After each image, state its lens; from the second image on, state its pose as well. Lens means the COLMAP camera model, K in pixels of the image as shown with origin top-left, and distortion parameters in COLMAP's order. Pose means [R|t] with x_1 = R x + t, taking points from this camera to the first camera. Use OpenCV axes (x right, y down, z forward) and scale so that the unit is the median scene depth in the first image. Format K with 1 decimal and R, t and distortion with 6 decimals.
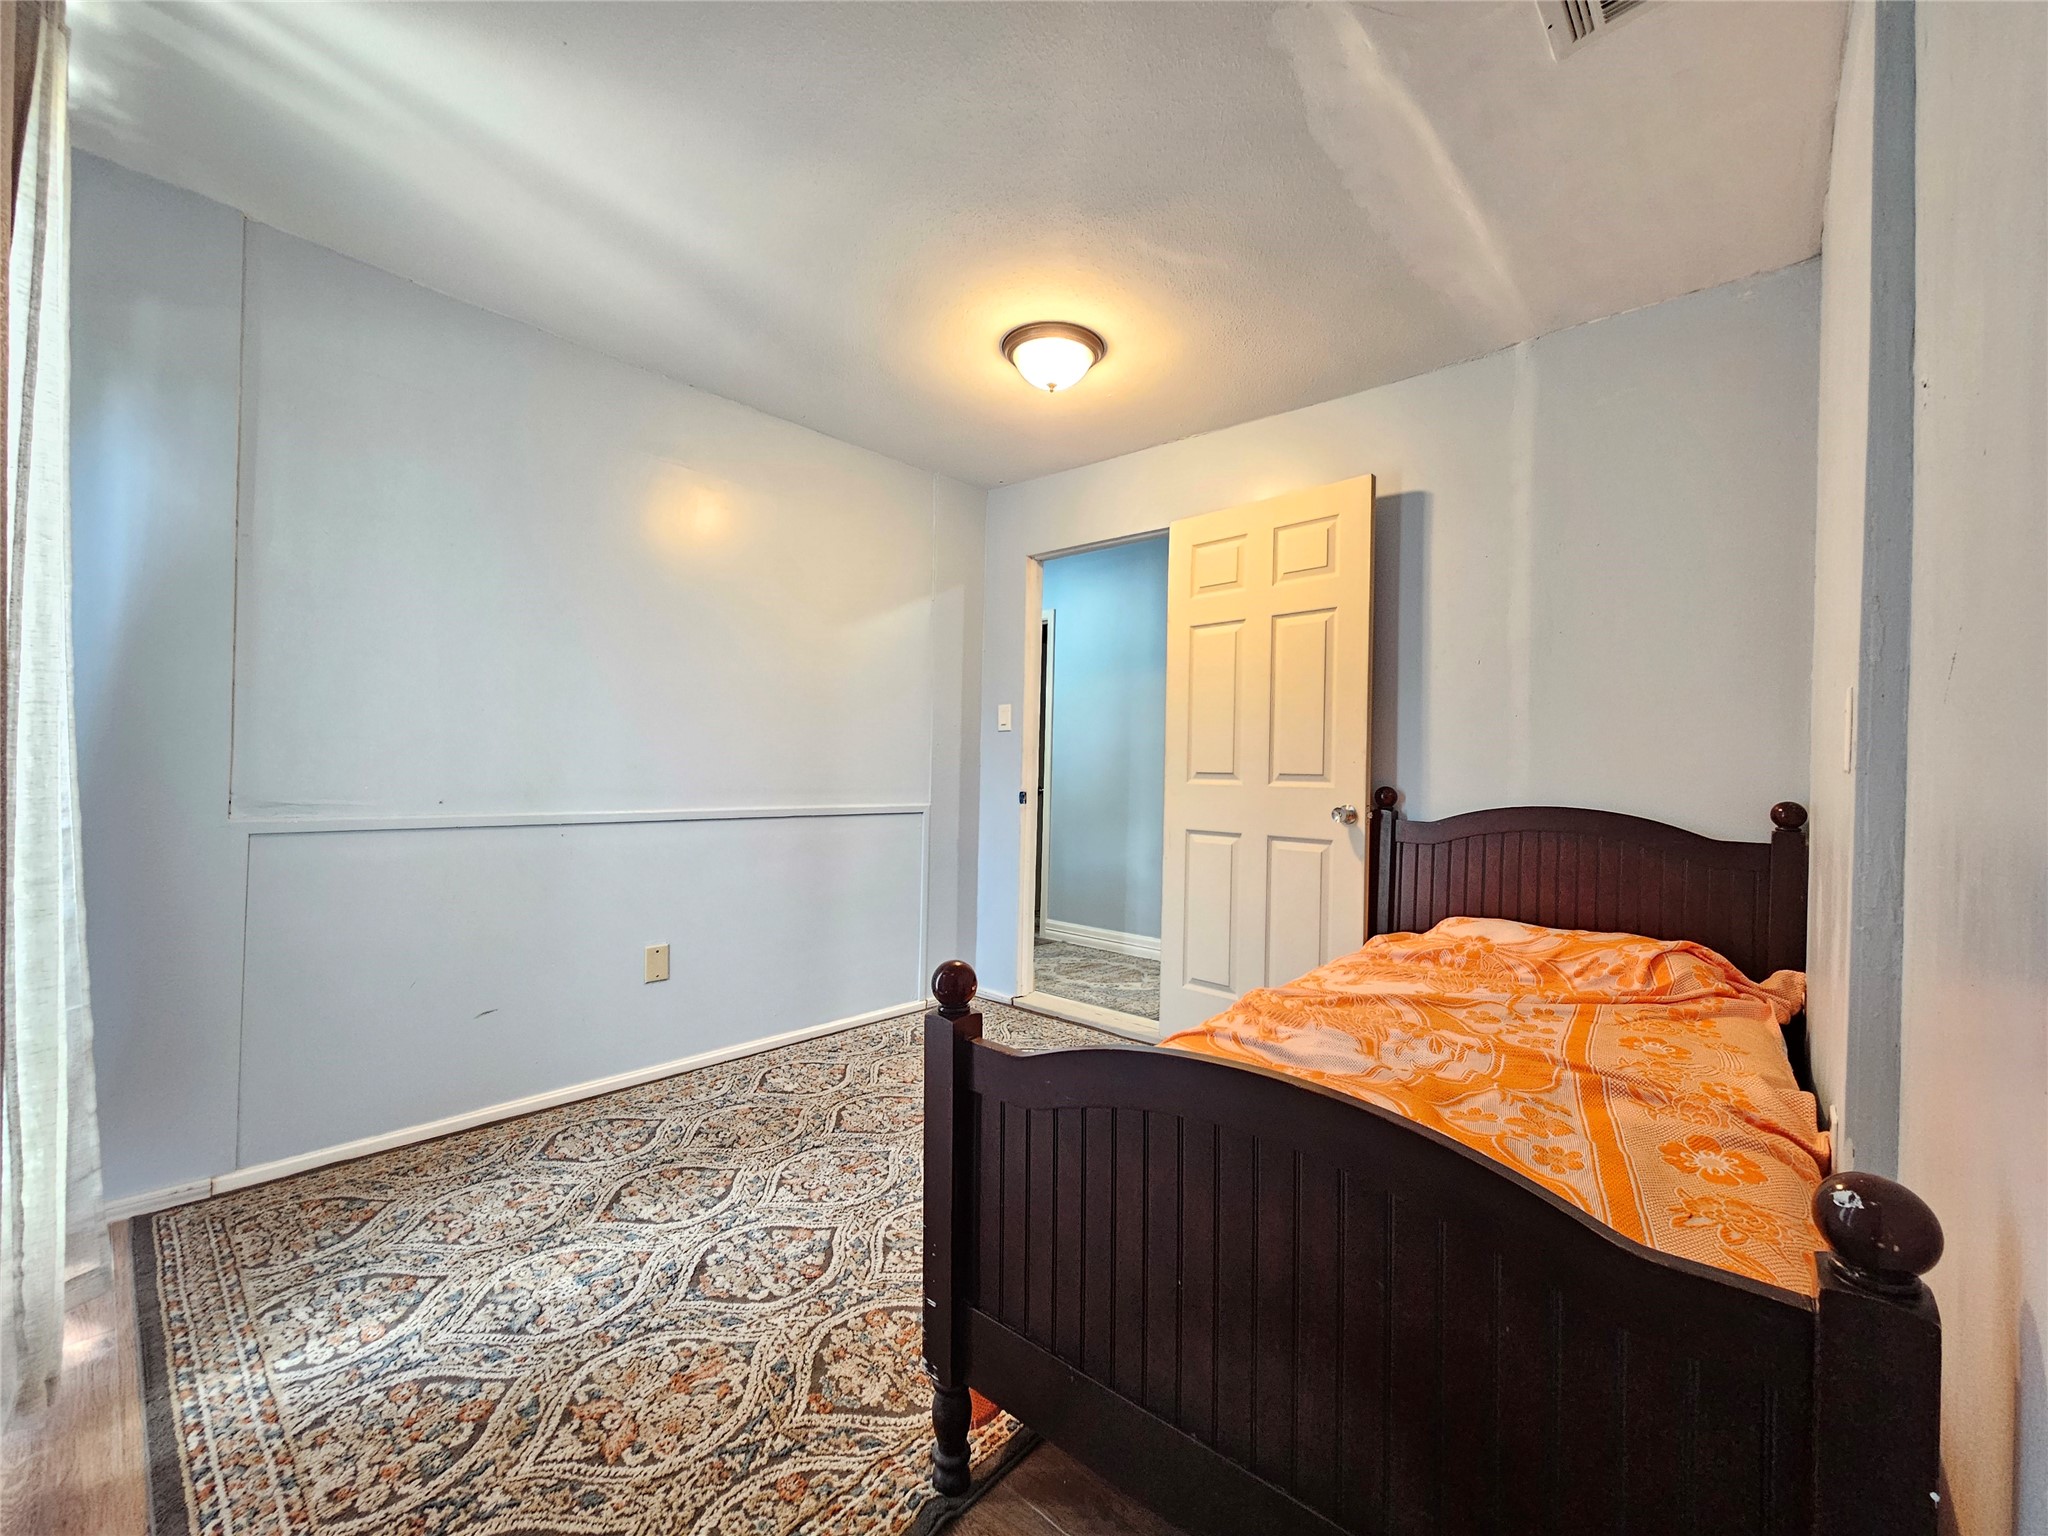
lens RADIAL K [[846.9, 0, 1024.0], [0, 846.9, 768.0], [0, 0, 1]] dist [-0.000335, 0.000312]
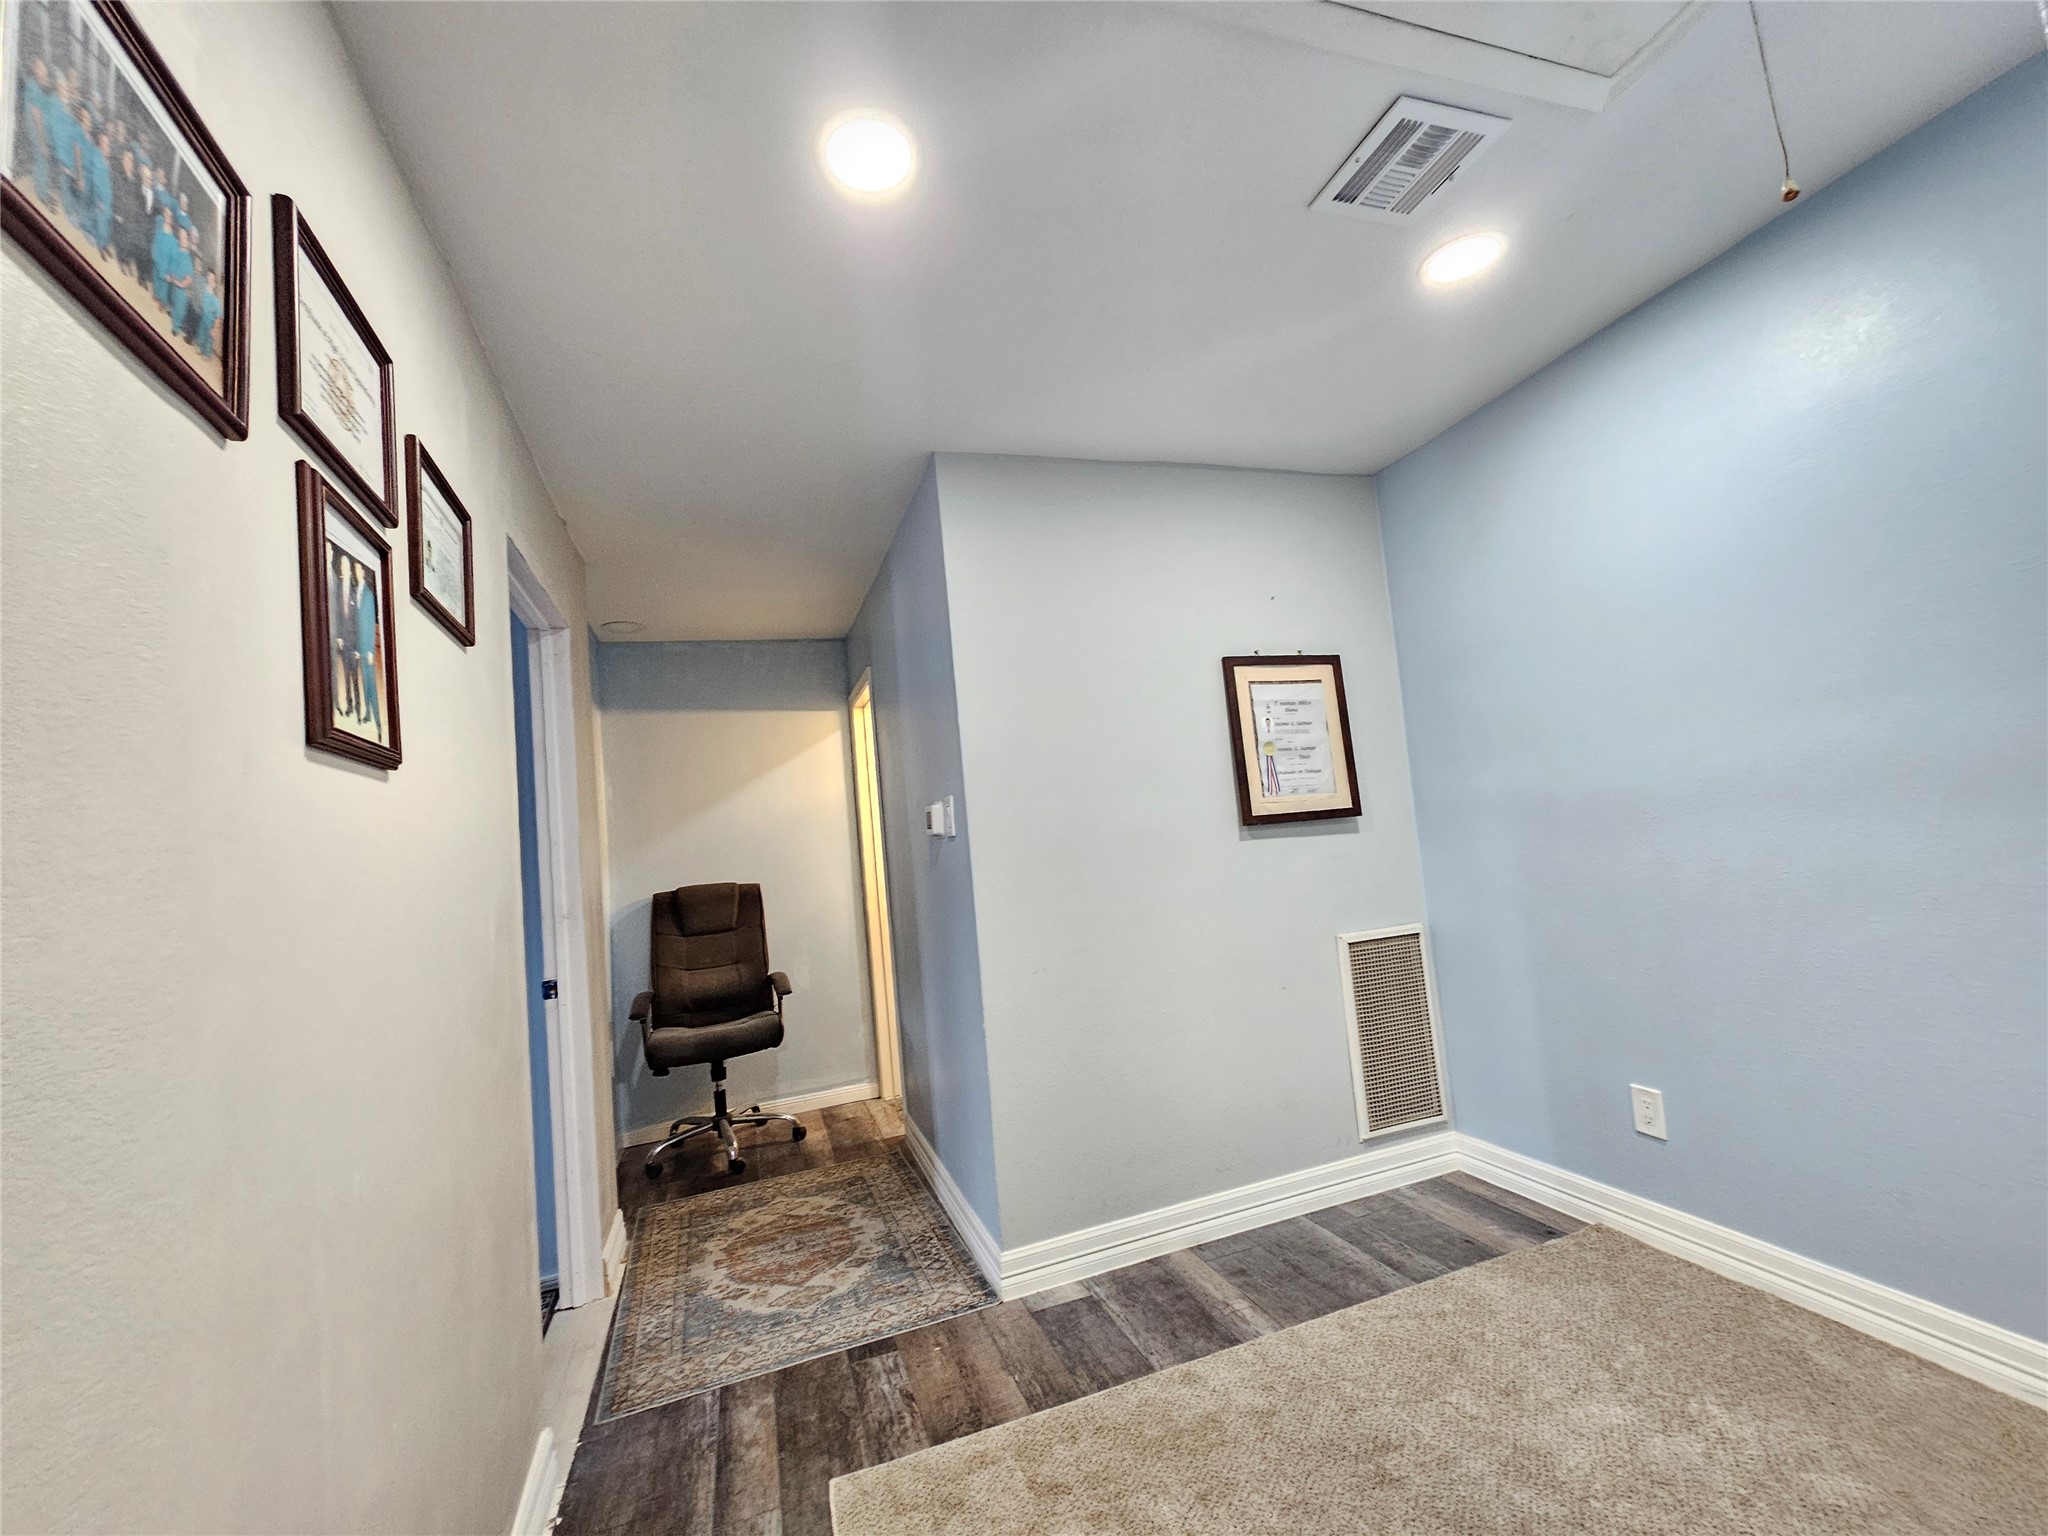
lens RADIAL K [[846.9, 0, 1024.0], [0, 846.9, 768.0], [0, 0, 1]] dist [-0.000335, 0.000312]
pose [[0.873279, -0.145860, -0.464874, 0.603577], [0.116753, 0.988985, -0.090984, -0.029715], [0.473024, 0.025179, 0.880690, 0.554491]]
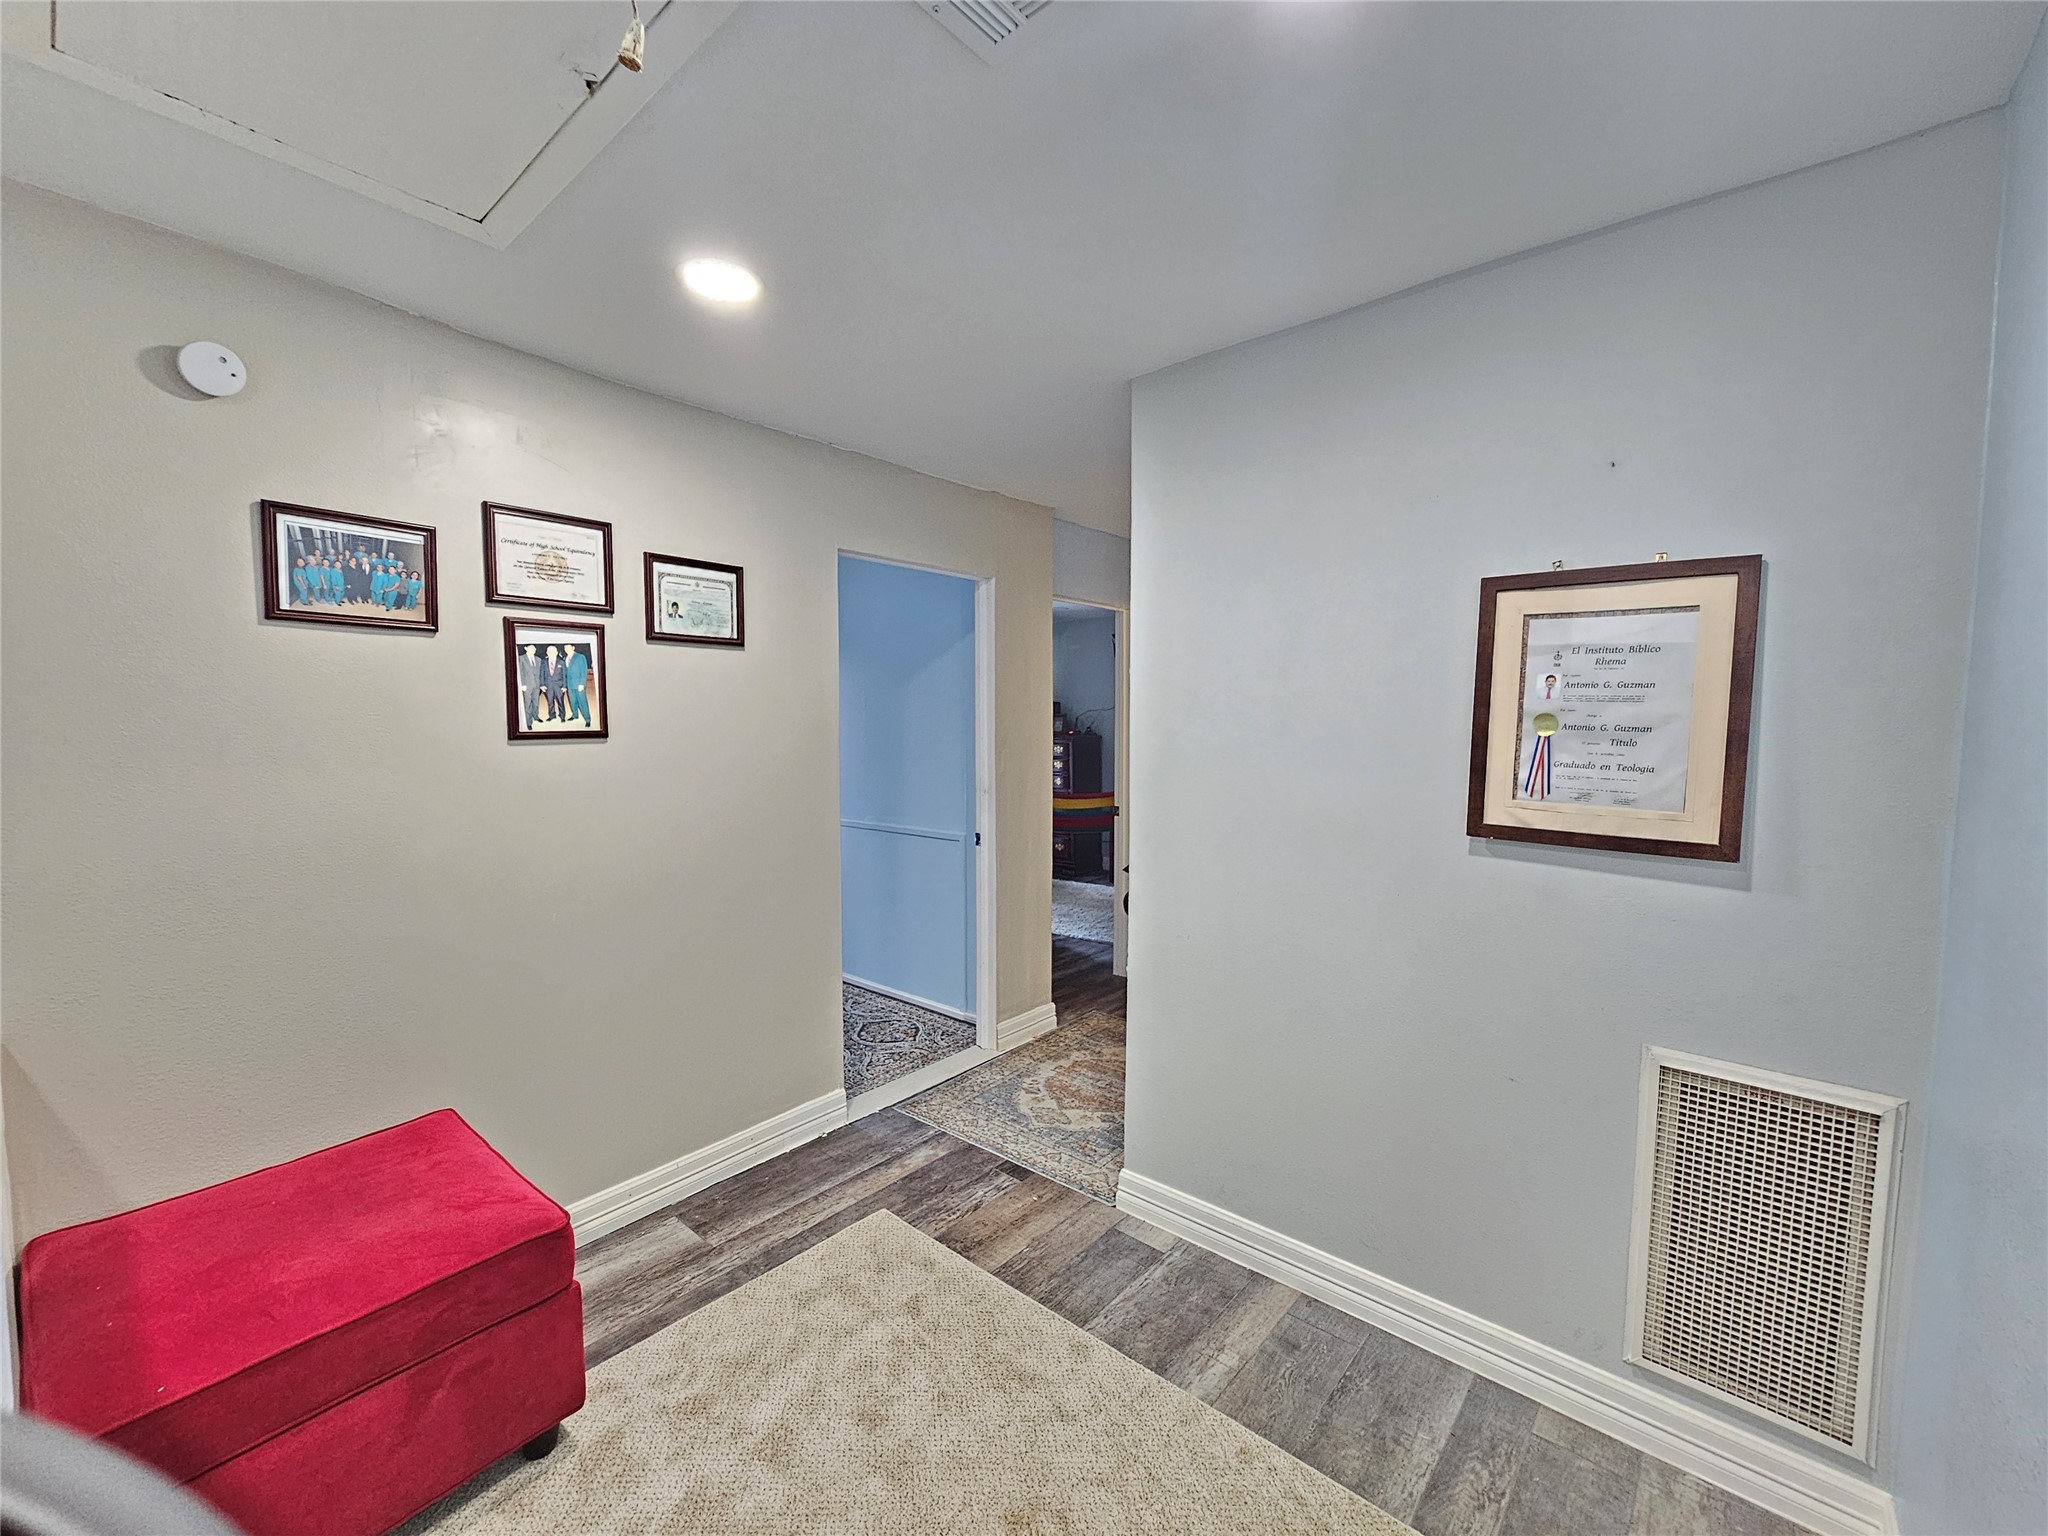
lens RADIAL K [[846.9, 0, 1024.0], [0, 846.9, 768.0], [0, 0, 1]] dist [-0.000335, 0.000312]
pose [[0.025888, 0.046669, -0.998575, 0.873783], [0.005074, 0.998891, 0.046815, -0.081632], [0.999652, -0.006278, 0.025622, 0.959237]]
